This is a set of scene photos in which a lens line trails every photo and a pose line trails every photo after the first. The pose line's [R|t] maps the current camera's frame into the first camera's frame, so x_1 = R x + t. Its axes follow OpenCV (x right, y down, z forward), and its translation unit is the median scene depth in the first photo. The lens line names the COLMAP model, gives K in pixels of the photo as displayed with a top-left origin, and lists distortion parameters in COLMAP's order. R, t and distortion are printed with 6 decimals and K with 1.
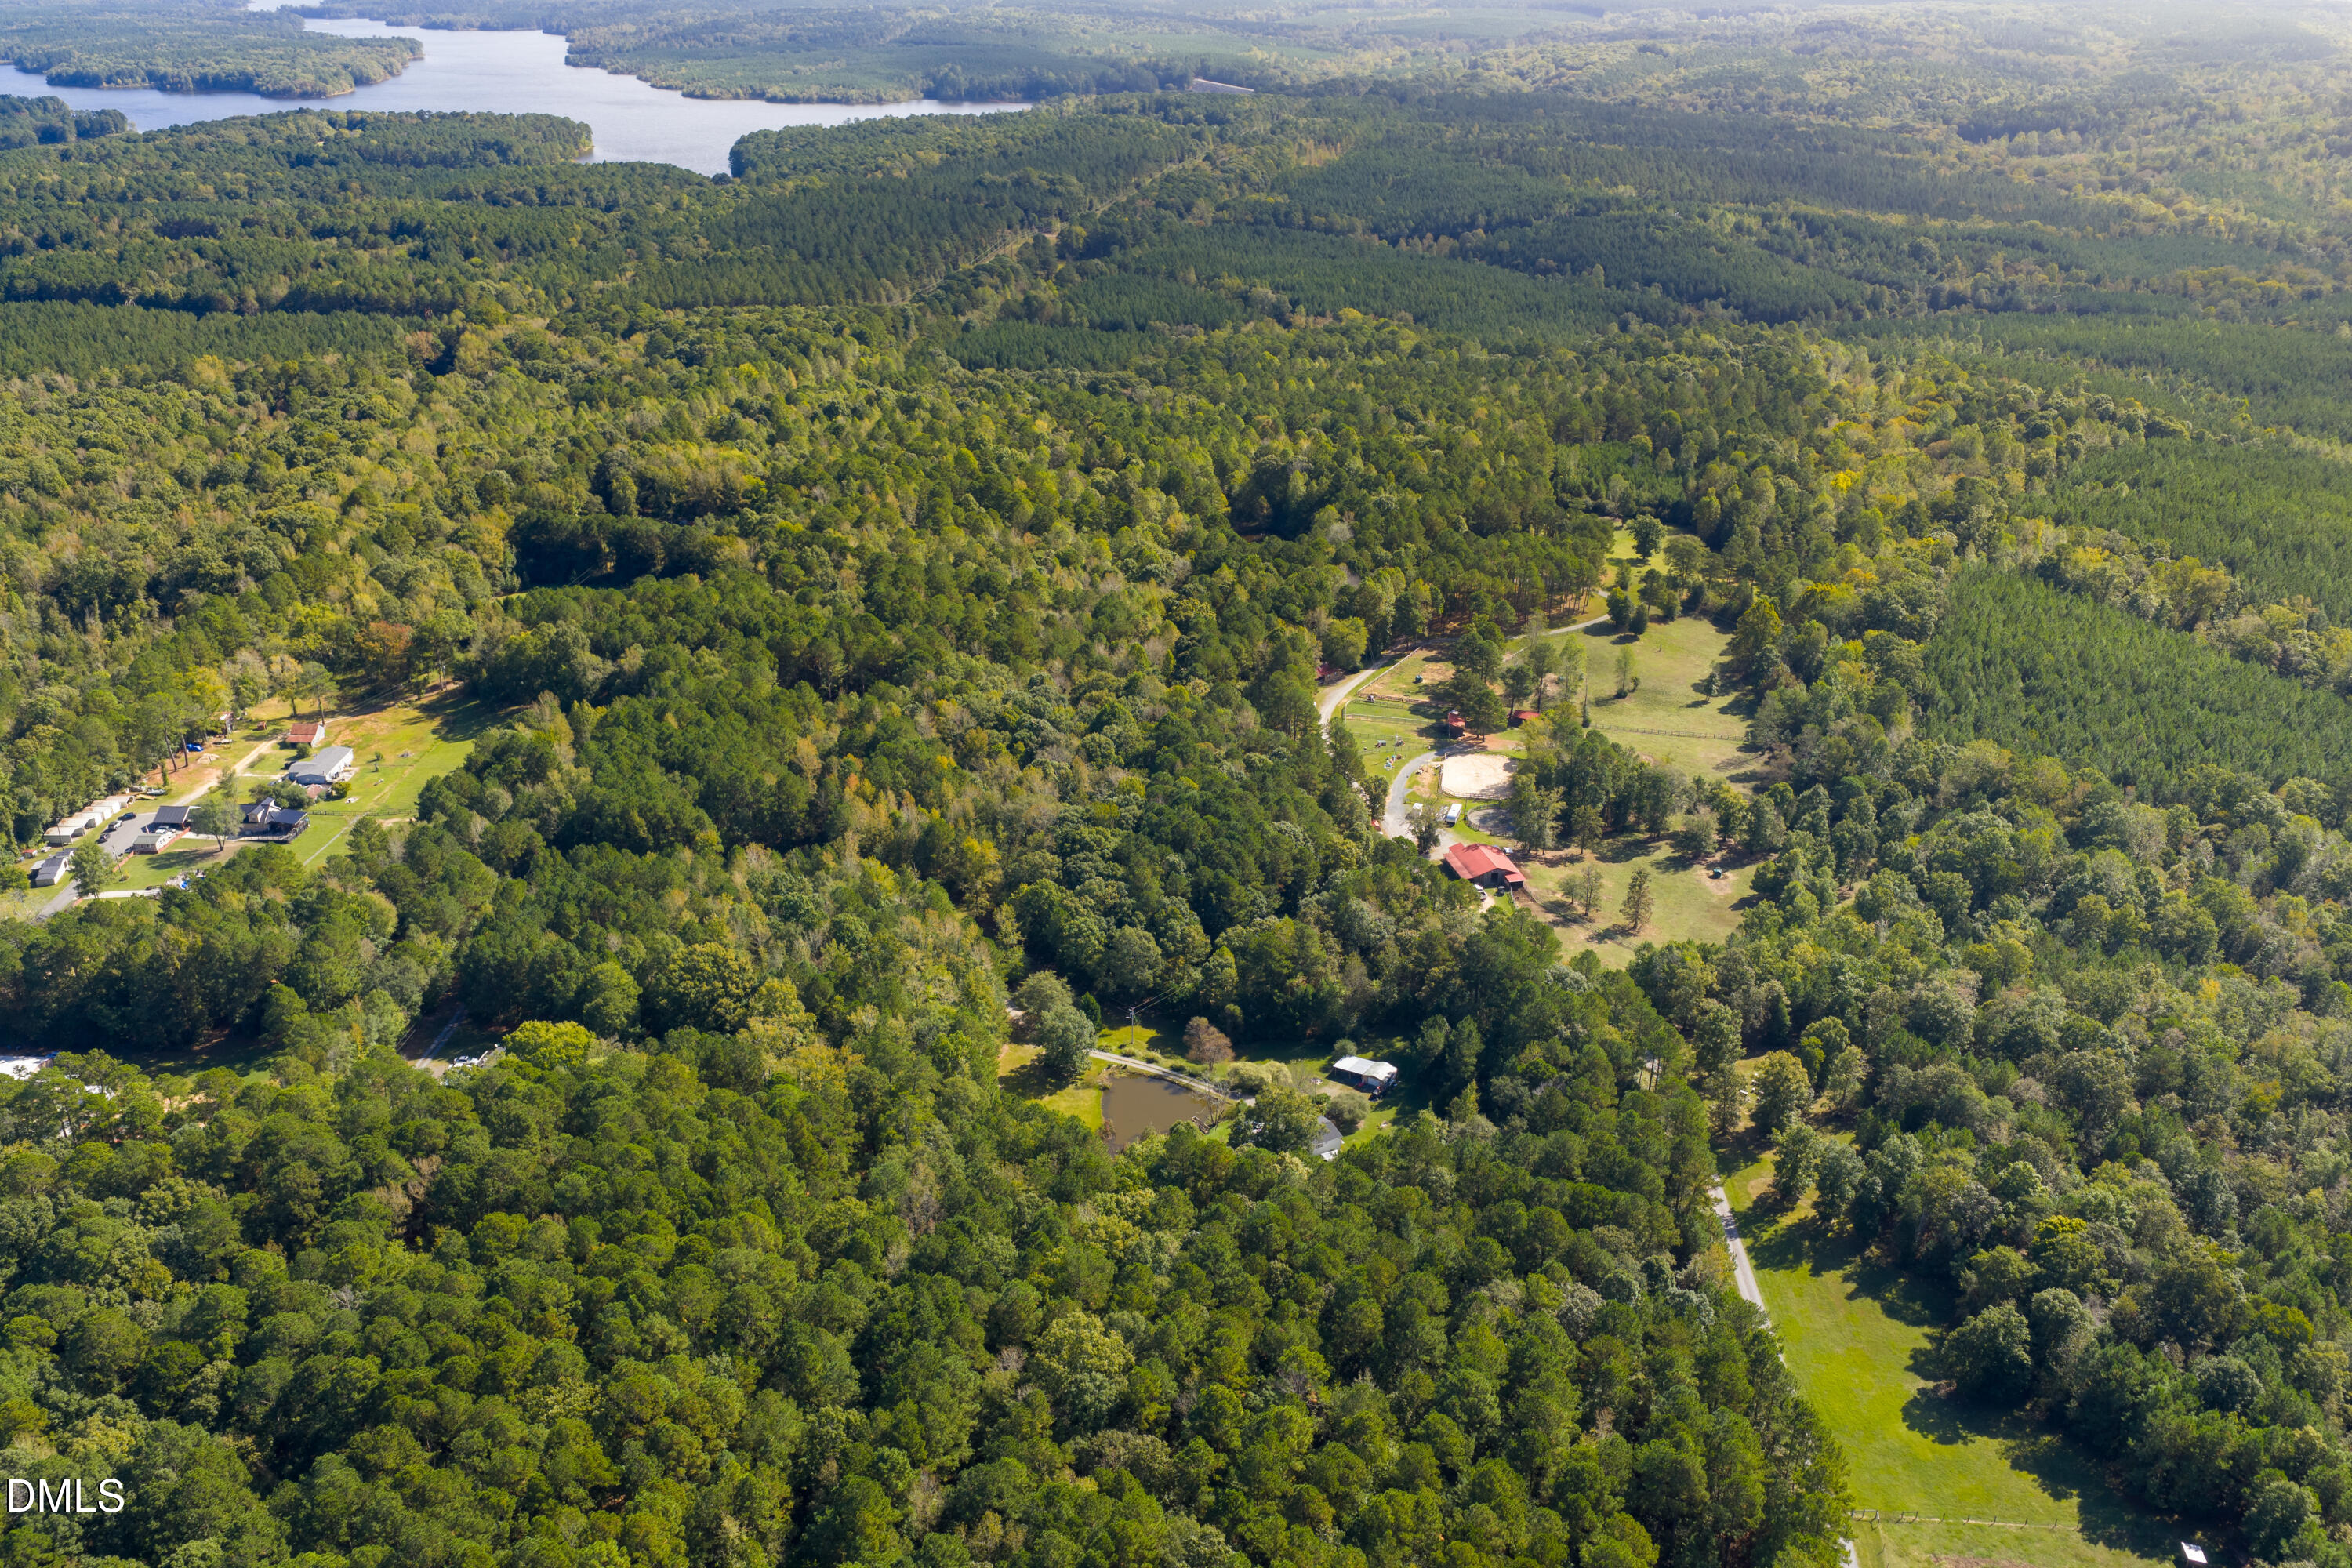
lens RADIAL K [[1948.8, 0, 1174.2], [0, 1948.8, 785.1], [0, 0, 1]] dist [0.011940, -0.019204]
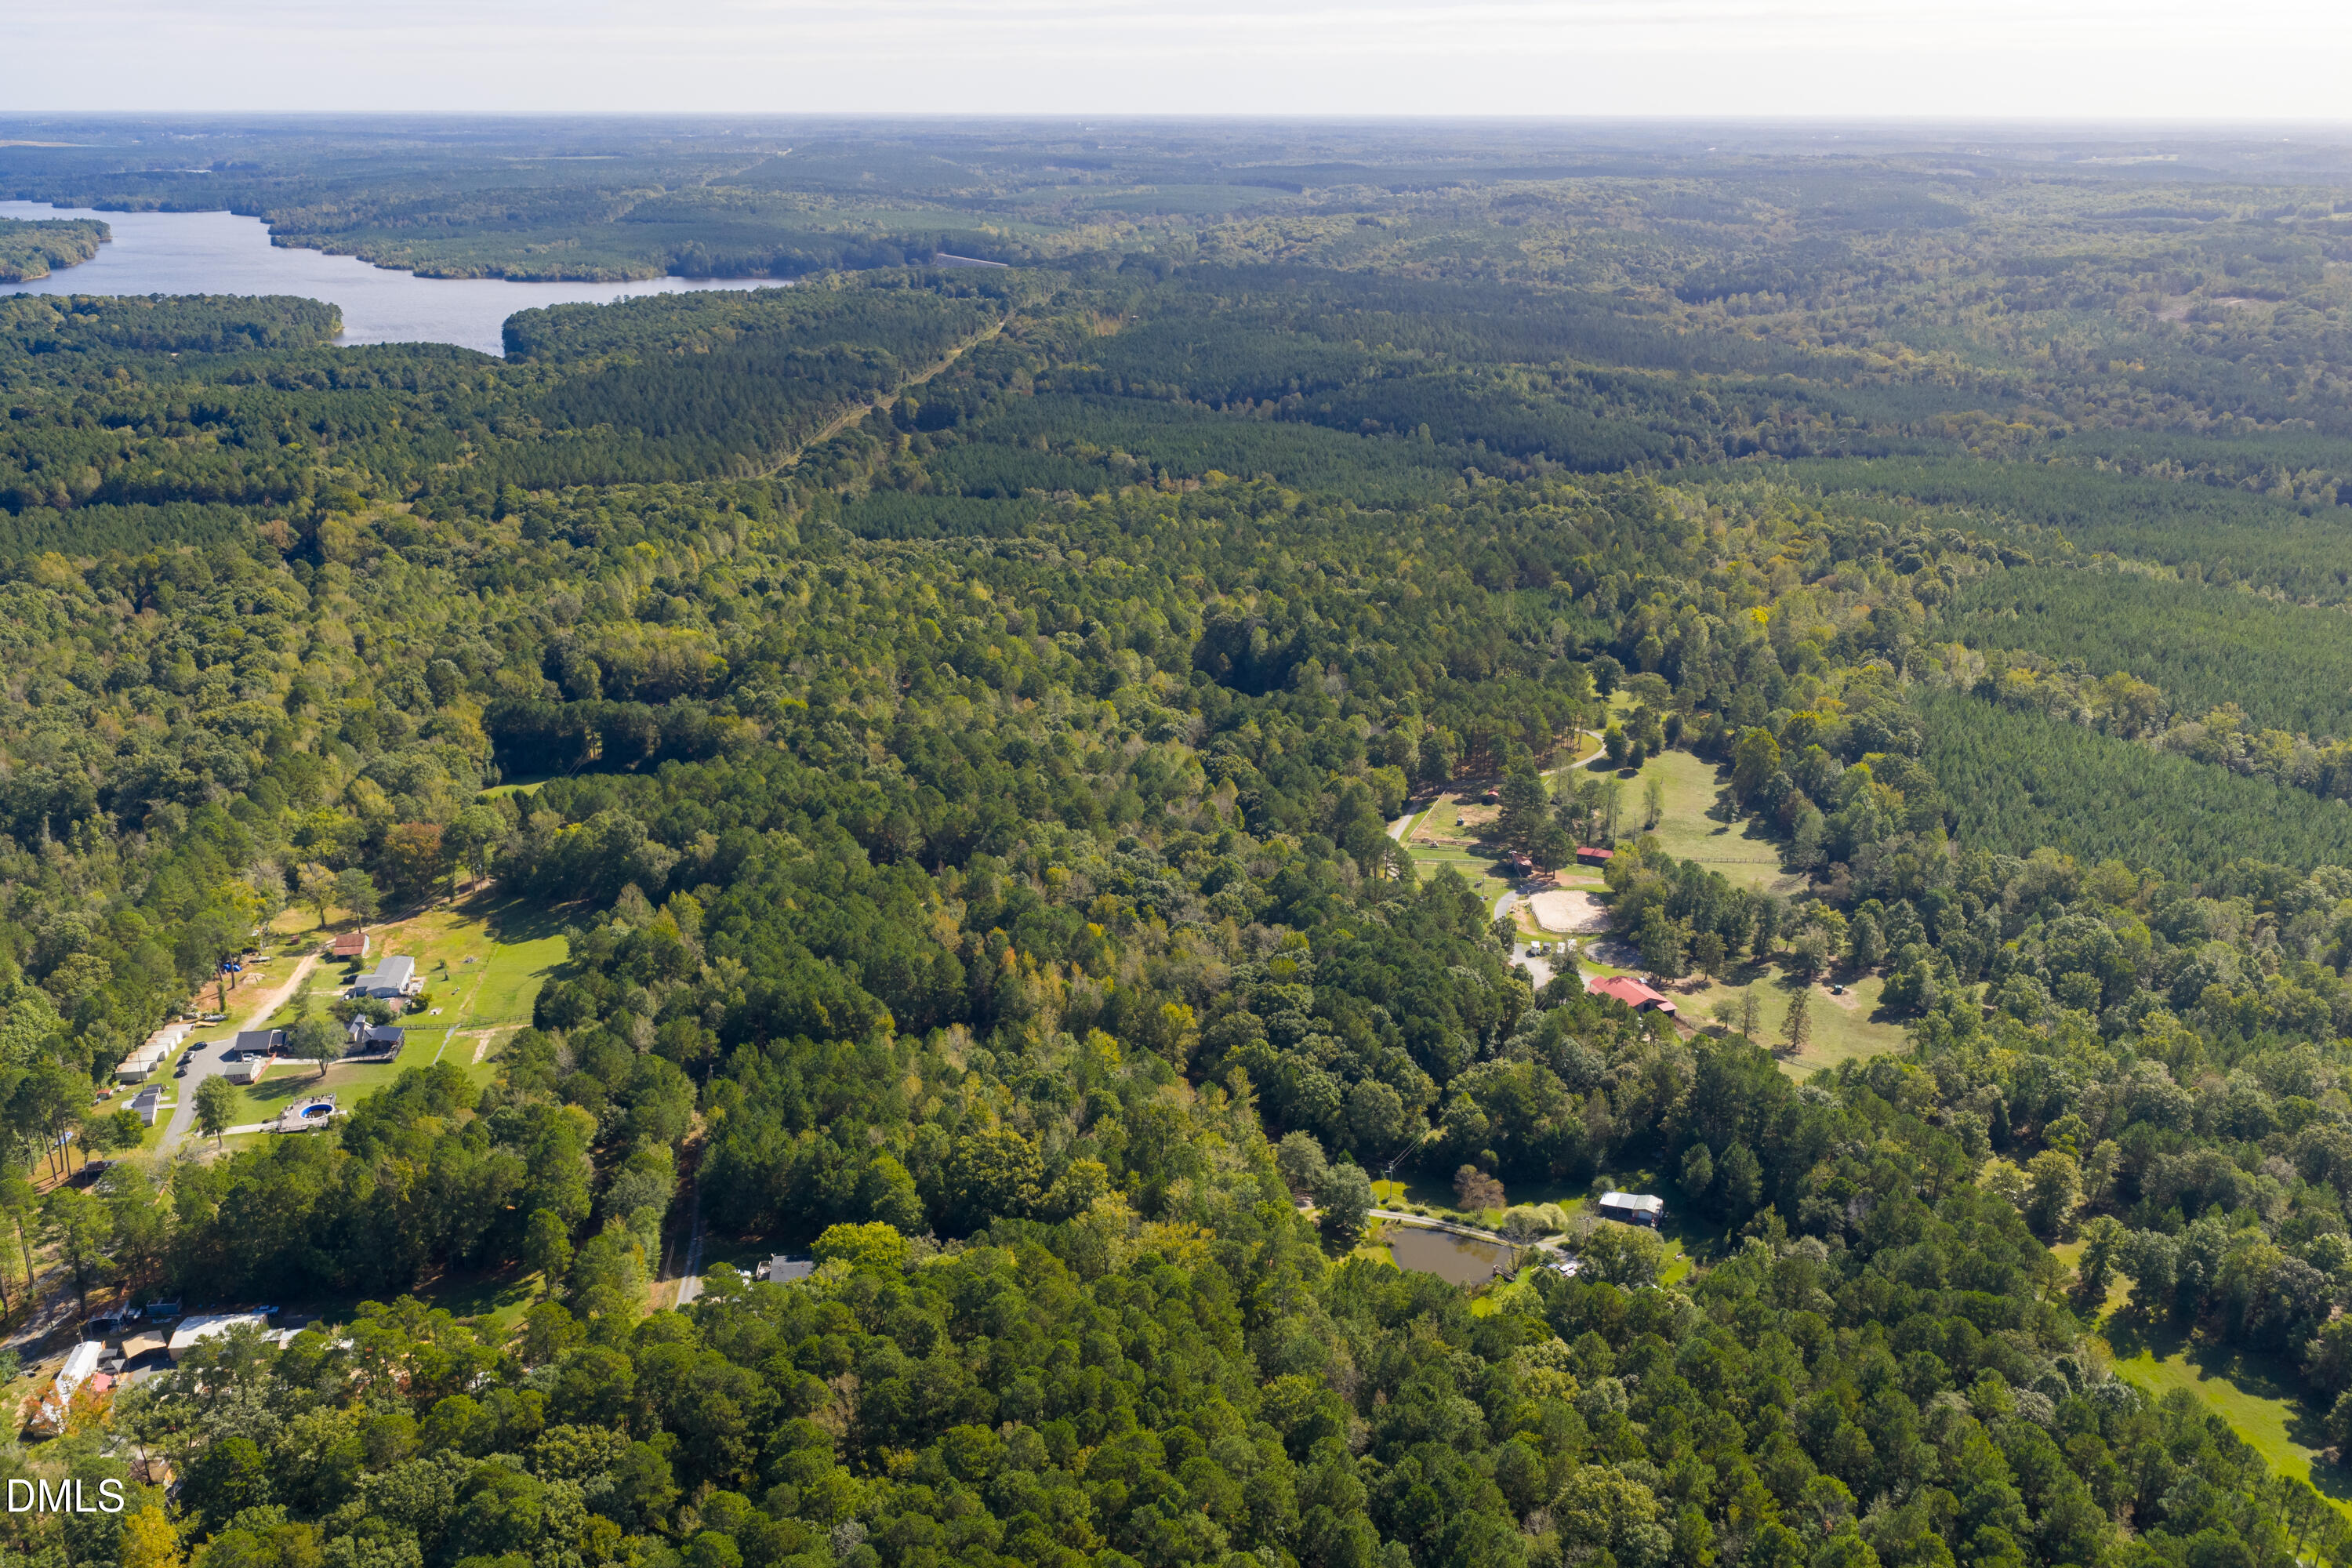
lens RADIAL K [[1948.8, 0, 1174.9], [0, 1948.8, 780.9], [0, 0, 1]] dist [0.011940, -0.019204]
pose [[0.986705, -0.051839, 0.154031, -0.165862], [0.064345, 0.994926, -0.077349, -0.005688], [-0.149239, 0.086232, 0.985034, 0.009520]]
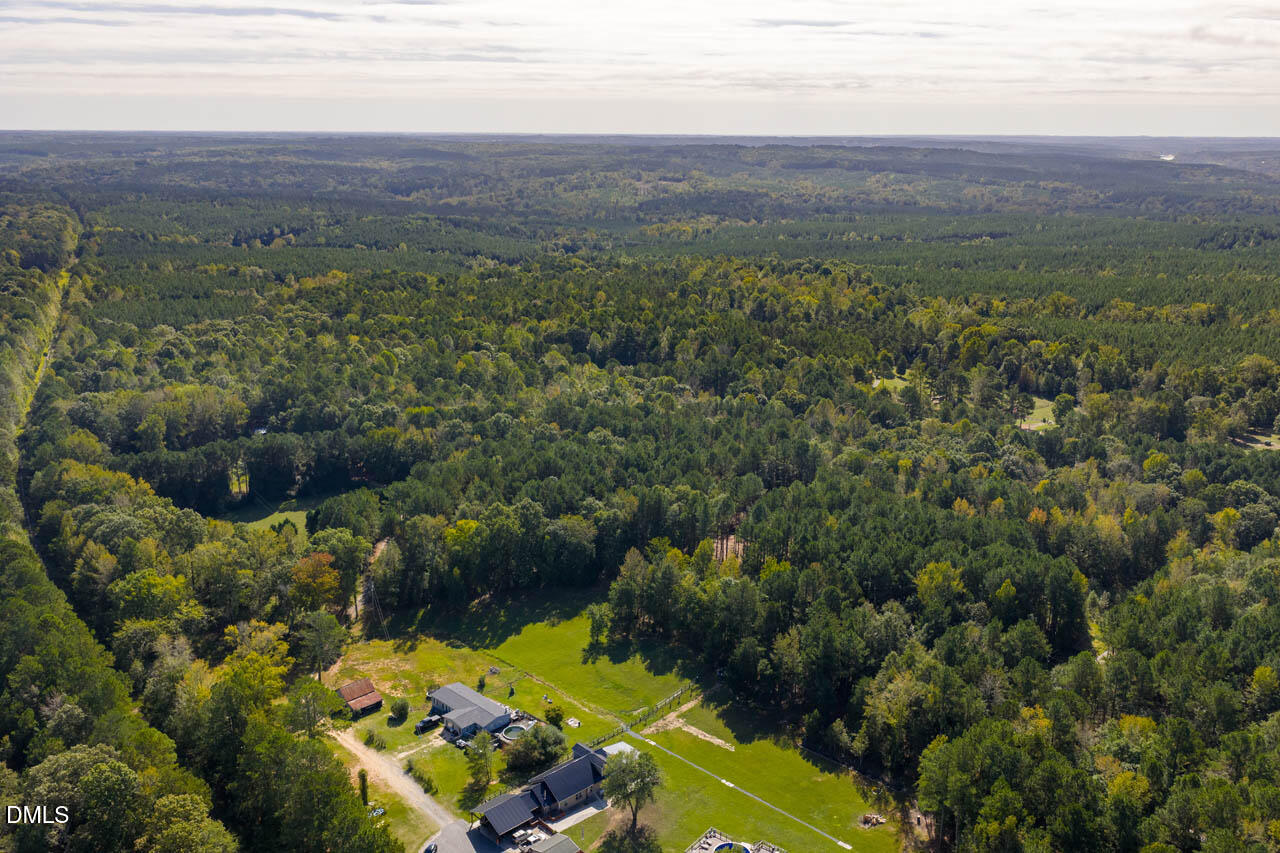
lens RADIAL K [[1060.6, 0, 640.7], [0, 1060.6, 423.4], [0, 0, 1]] dist [0.011940, -0.019204]
pose [[0.700543, -0.188012, 0.688398, -0.547781], [0.285357, 0.957990, -0.028749, -0.074450], [-0.654073, 0.216579, 0.724763, 0.493140]]
